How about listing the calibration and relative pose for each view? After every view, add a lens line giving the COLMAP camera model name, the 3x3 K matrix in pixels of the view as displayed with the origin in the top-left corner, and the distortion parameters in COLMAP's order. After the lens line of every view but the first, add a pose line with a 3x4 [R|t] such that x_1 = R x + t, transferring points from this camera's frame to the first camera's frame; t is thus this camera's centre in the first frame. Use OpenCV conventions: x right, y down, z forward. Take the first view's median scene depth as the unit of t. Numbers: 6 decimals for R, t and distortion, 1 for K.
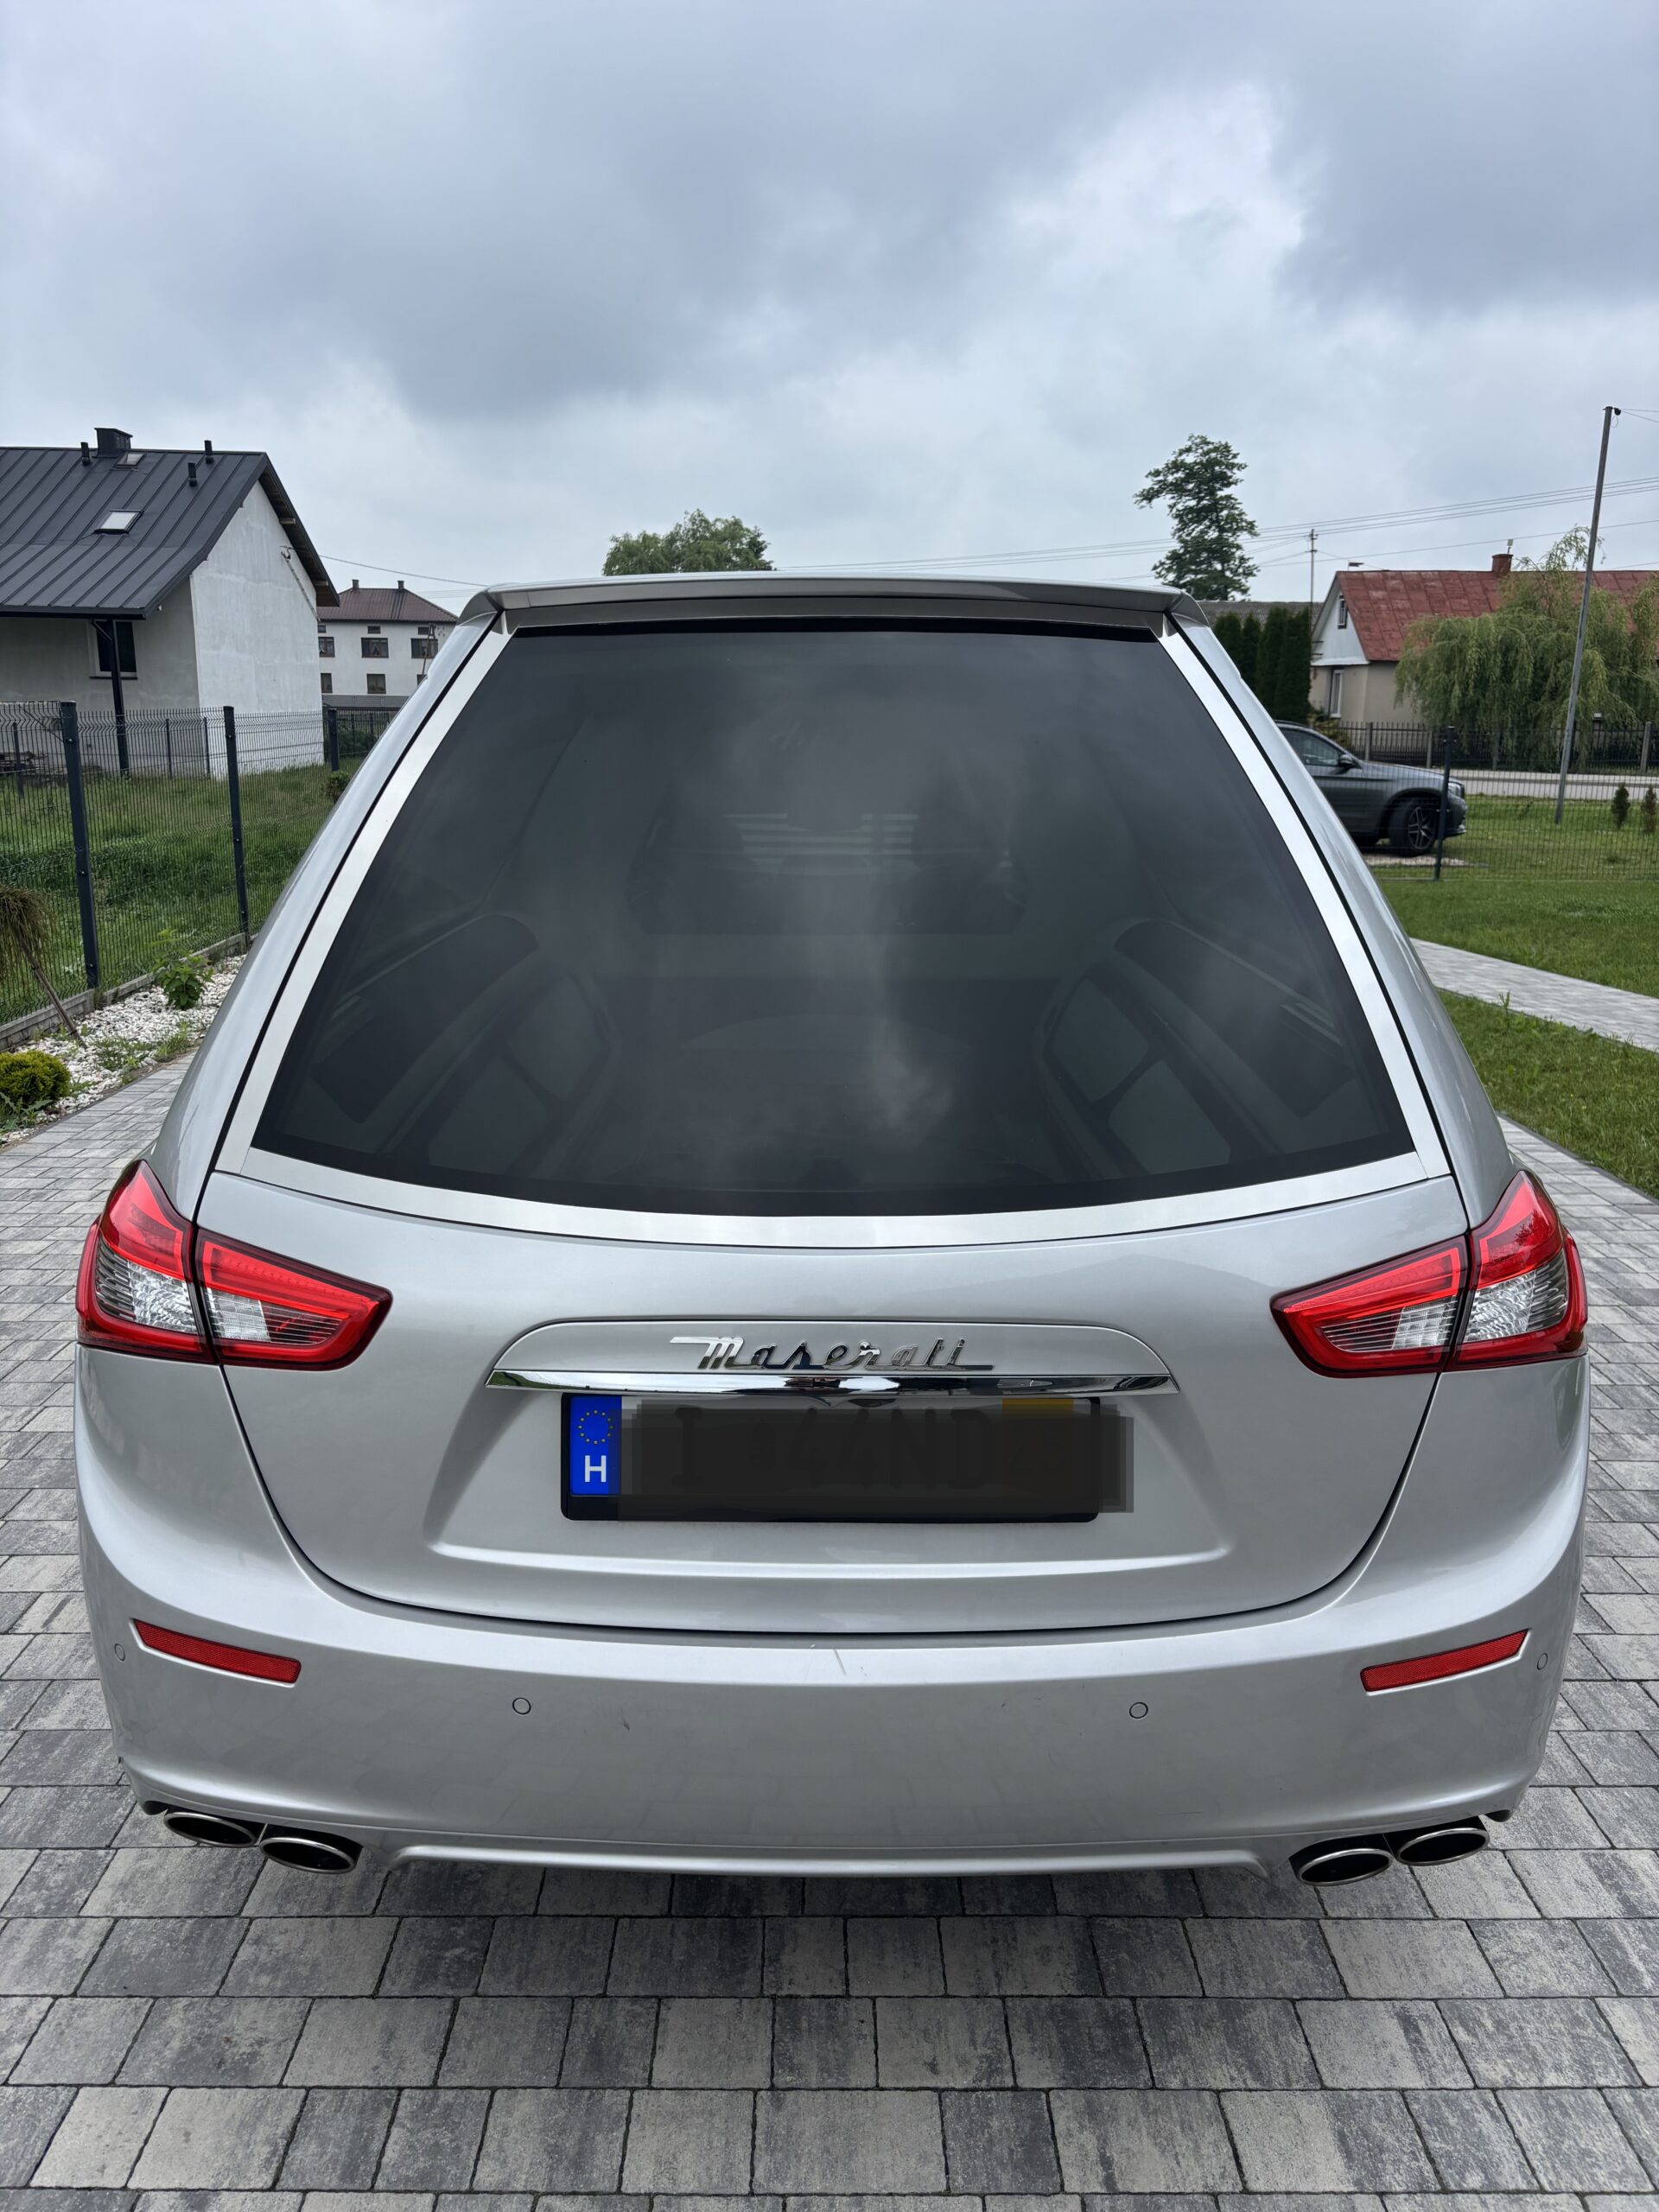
lens RADIAL K [[1690.0, 0, 829.5], [0, 1690.0, 1106.0], [0, 0, 1]] dist [0.022334, -0.000812]
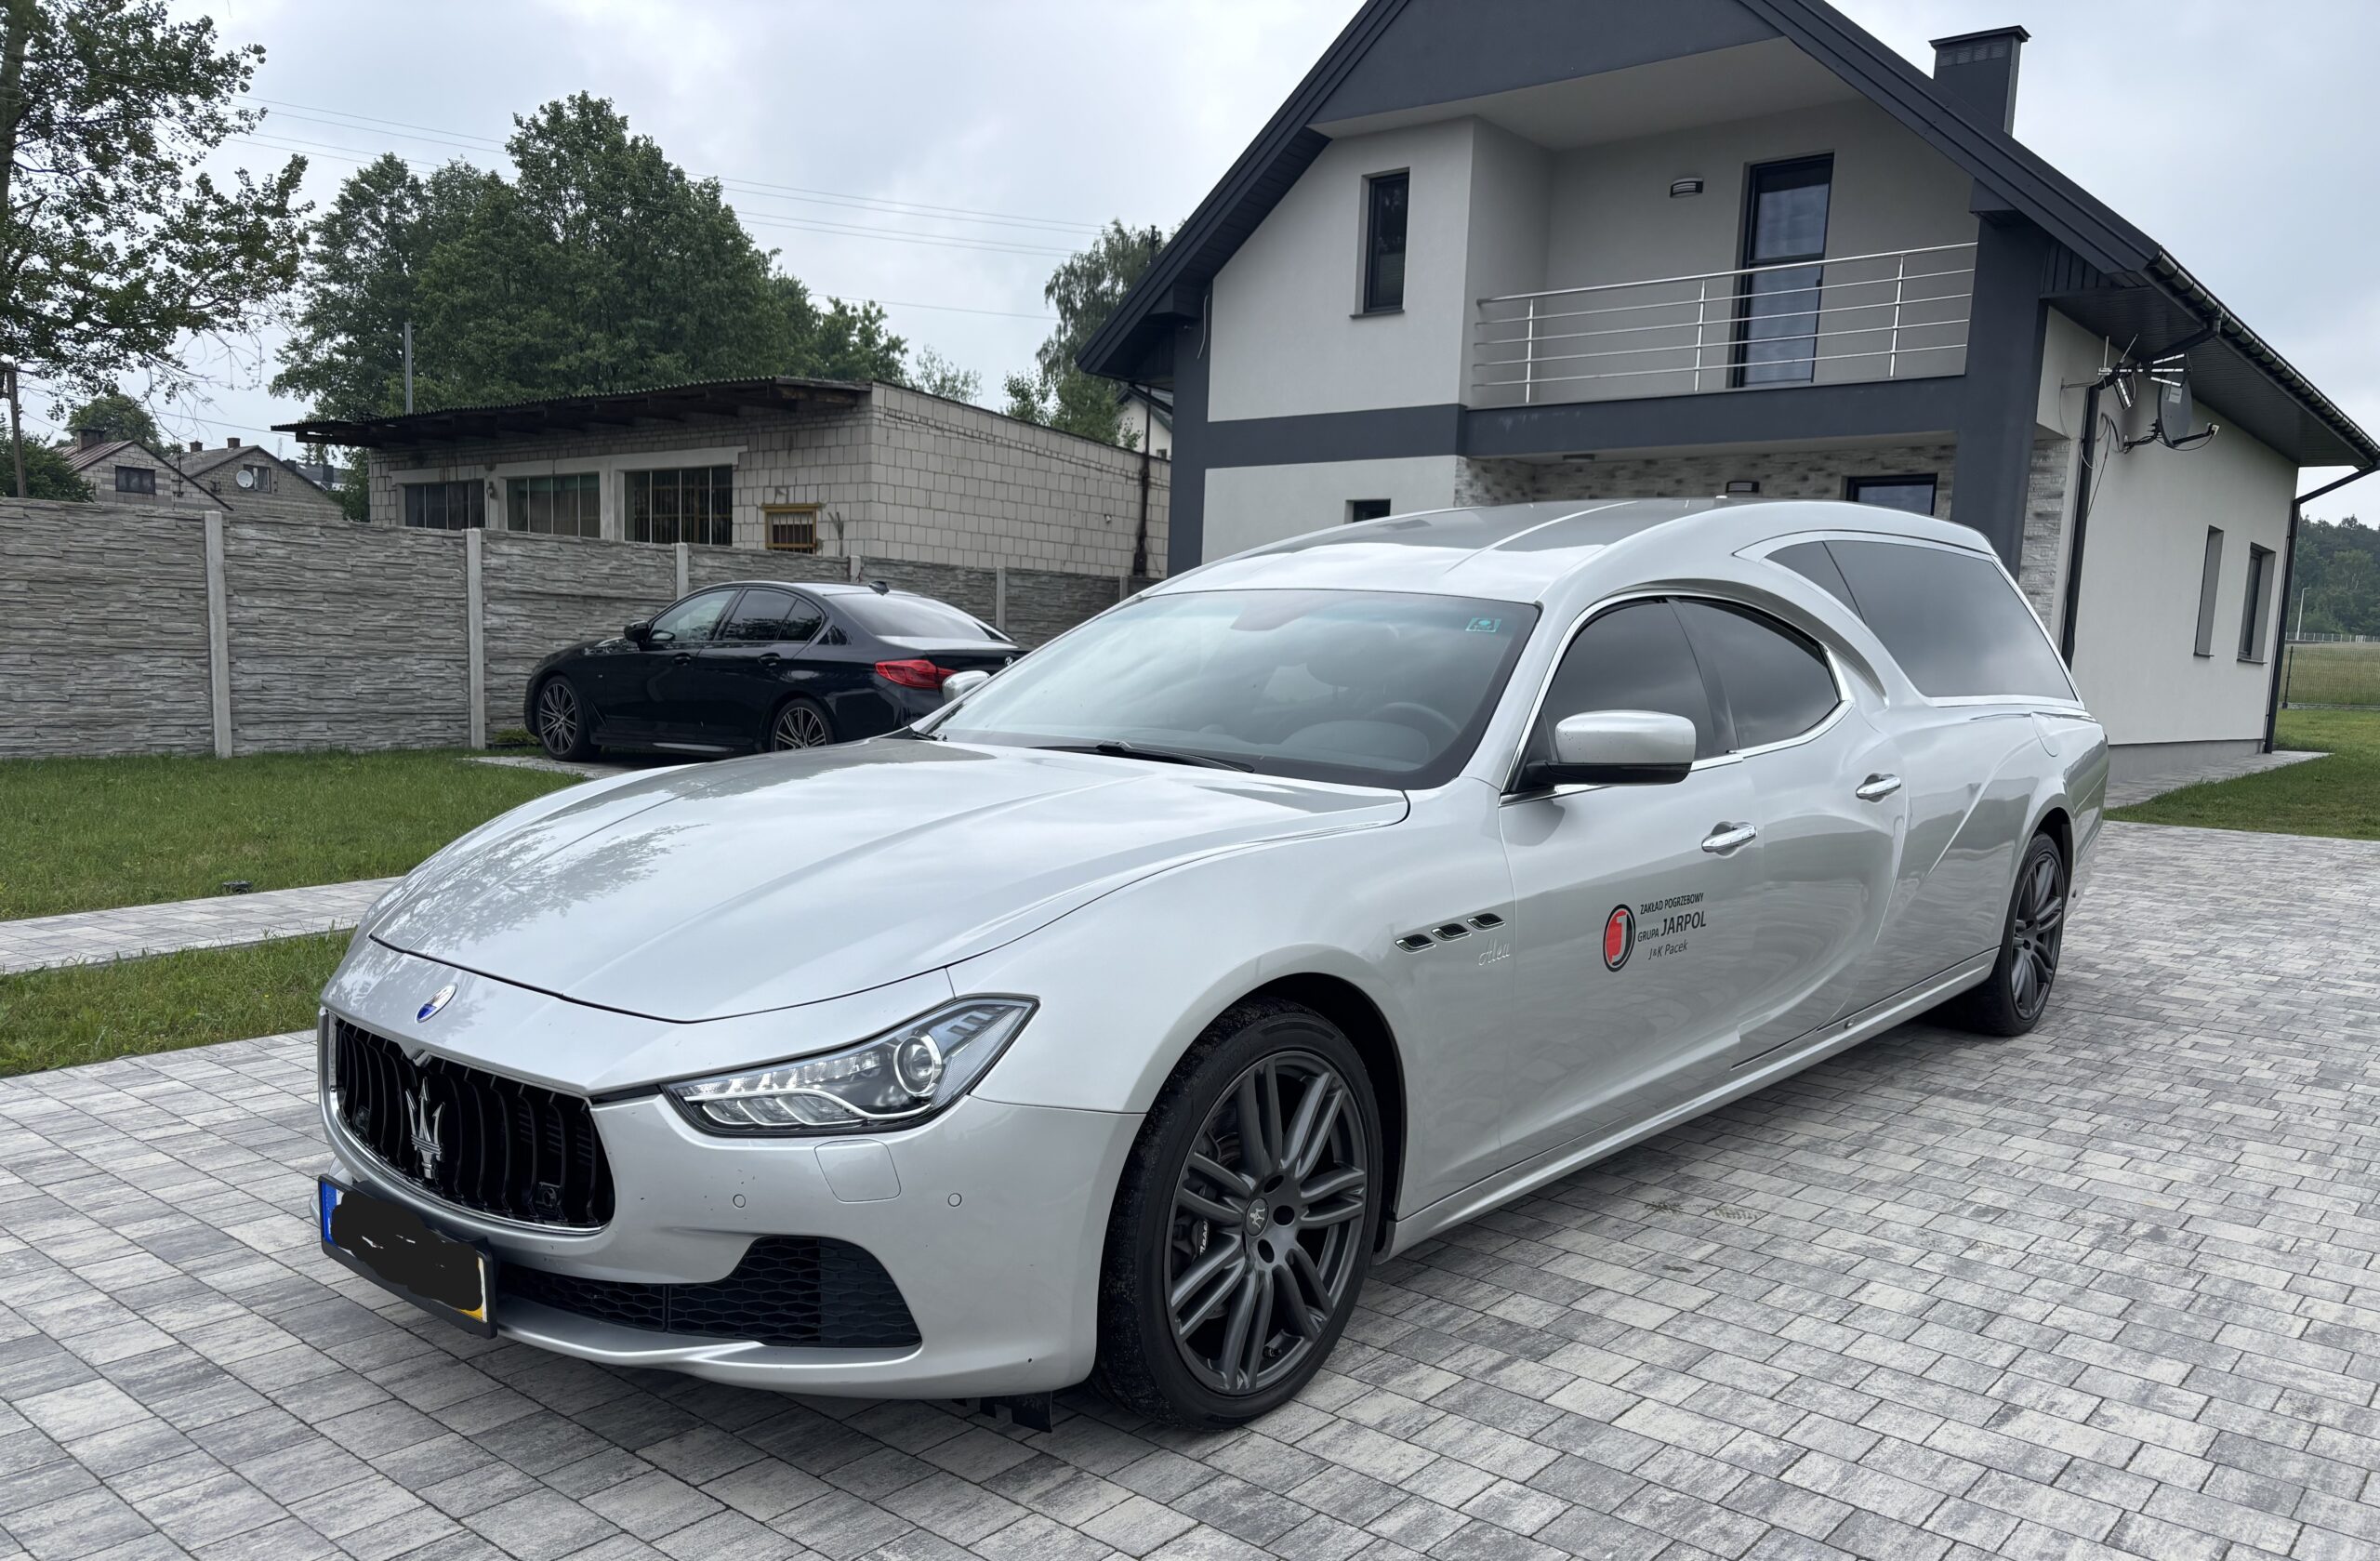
lens RADIAL K [[1806.4, 0, 1197.4], [0, 1806.4, 865.8], [0, 0, 1]] dist [0.023123, 0.005047]
pose [[-0.769699, -0.112954, 0.628335, -0.062177], [0.104608, 0.948606, 0.298671, -0.043495], [-0.629778, 0.295616, -0.718325, 0.220471]]
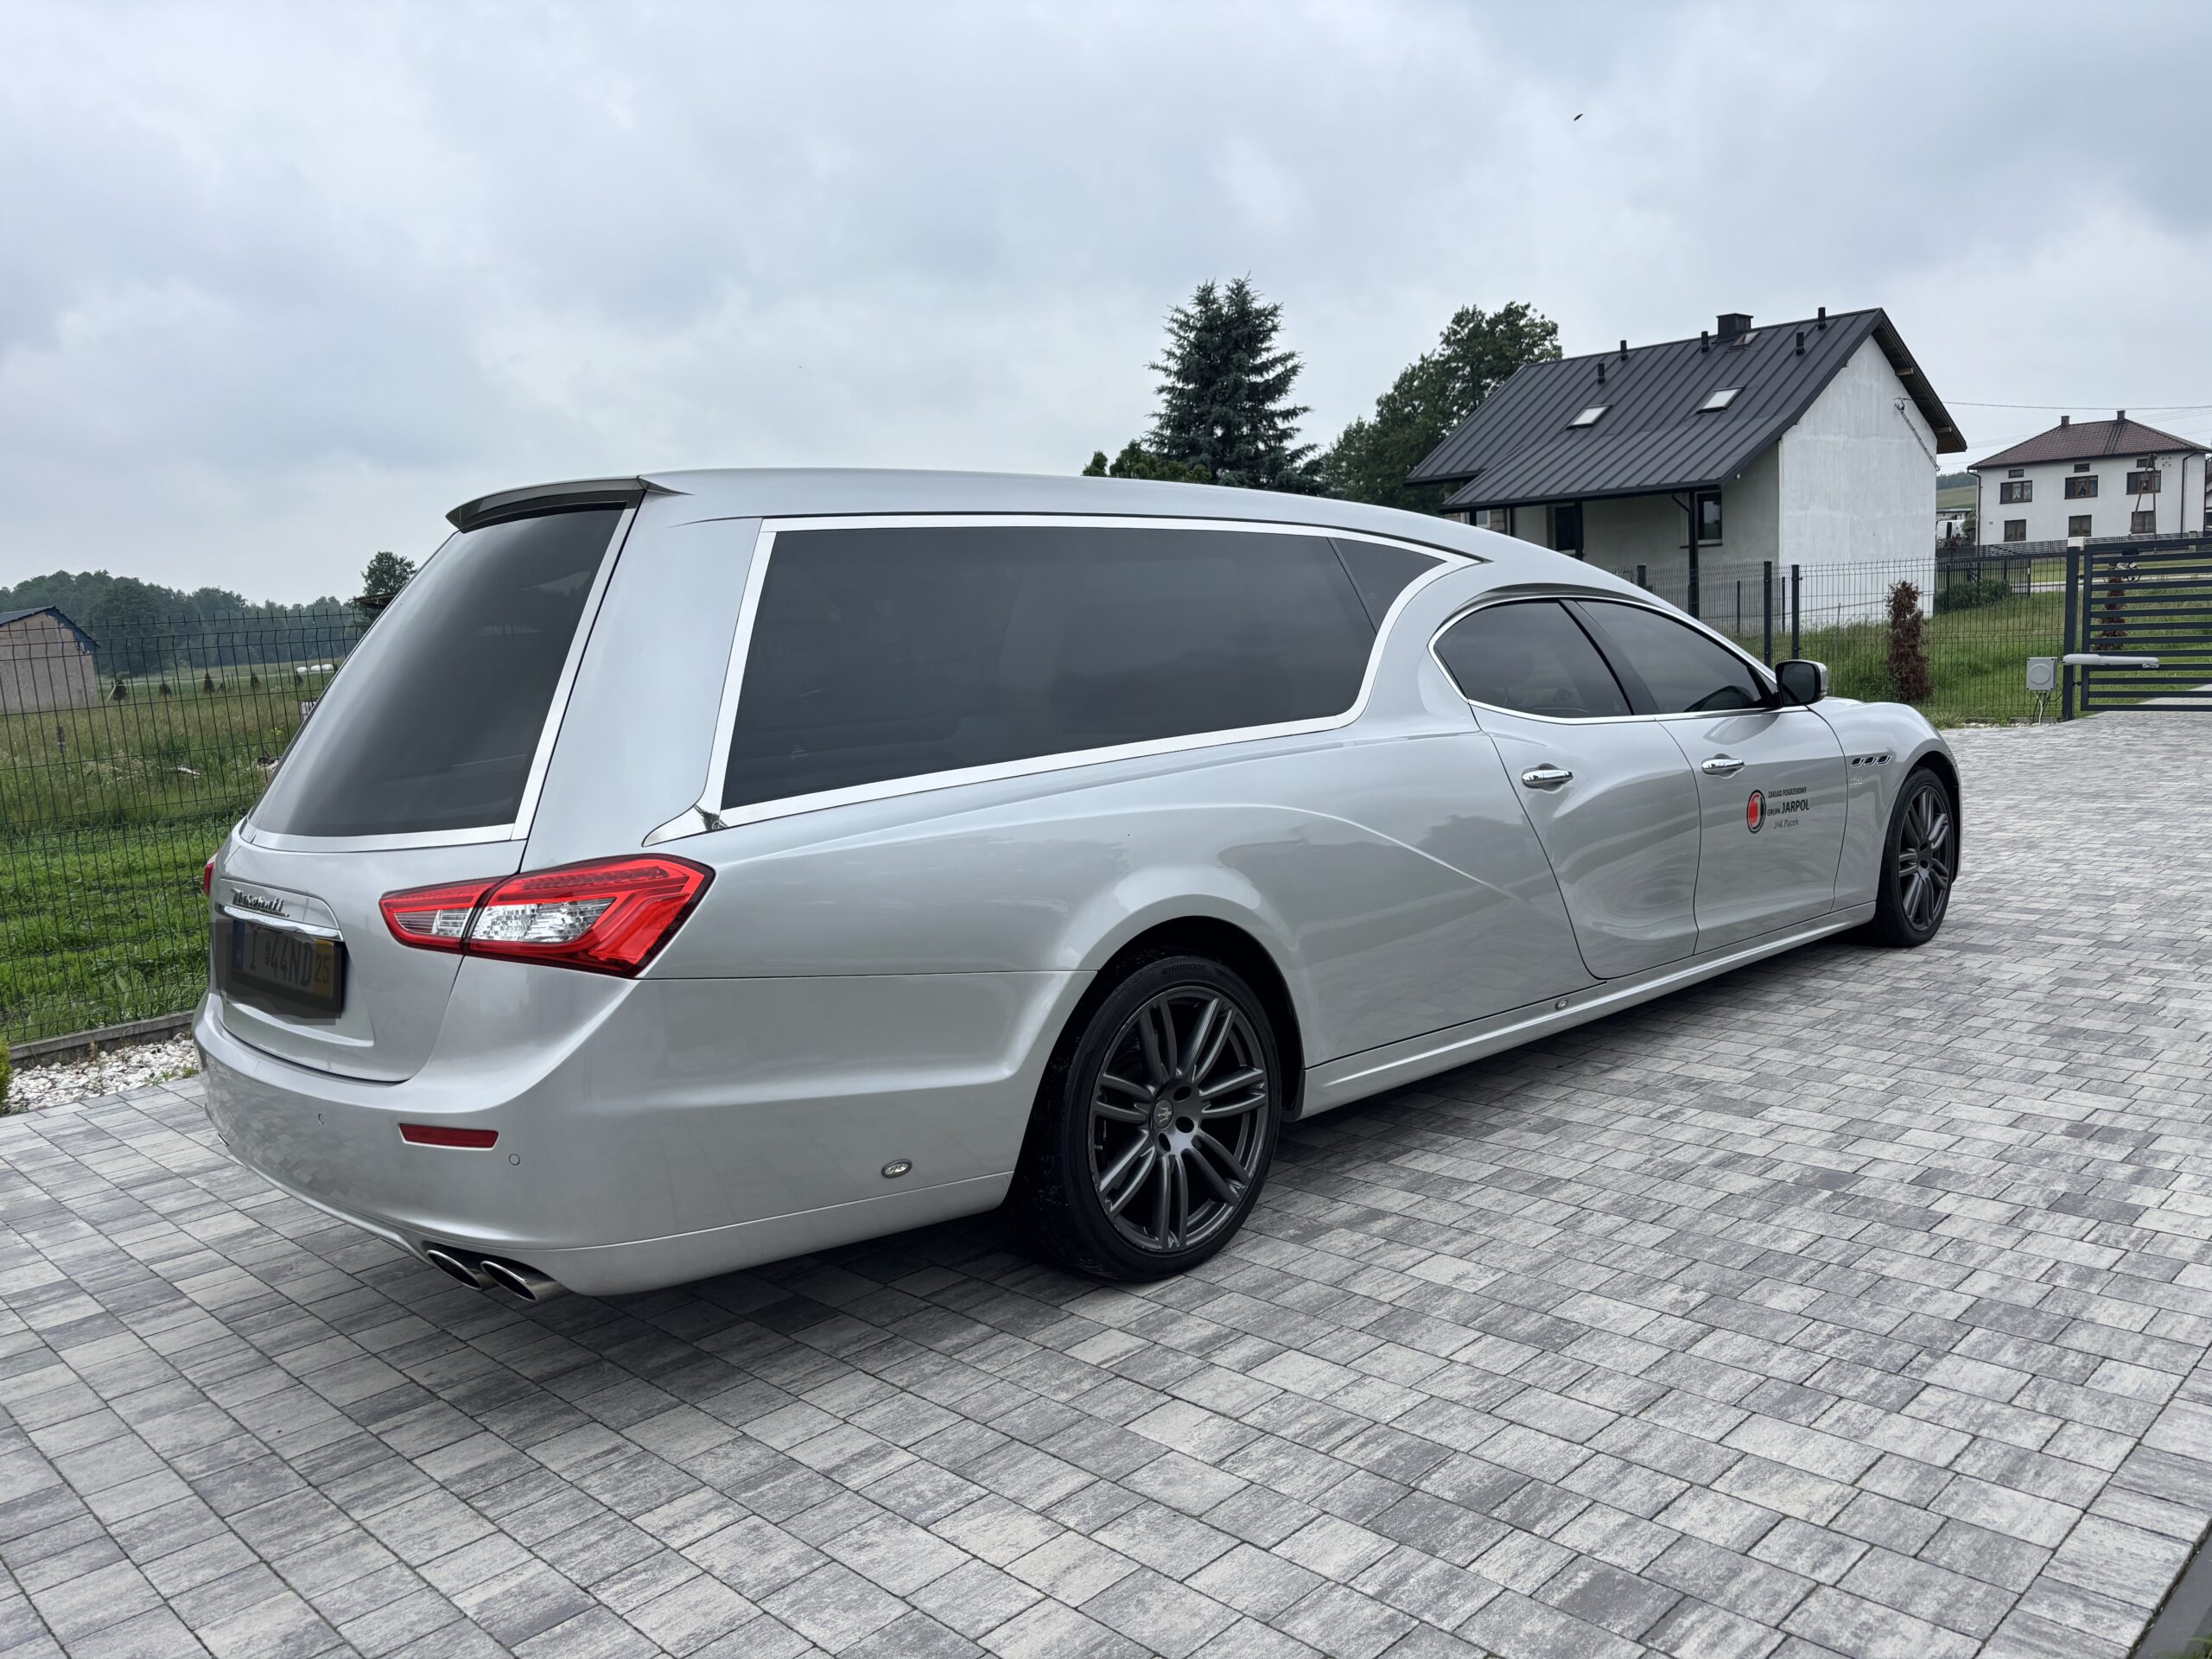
lens RADIAL K [[1690.0, 0, 1104.5], [0, 1690.0, 842.7], [0, 0, 1]] dist [0.022334, -0.000812]
pose [[0.702182, 0.048764, -0.710326, 0.079601], [-0.100181, 0.994494, -0.030761, 0.001700], [0.704915, 0.092761, 0.703200, 0.012136]]
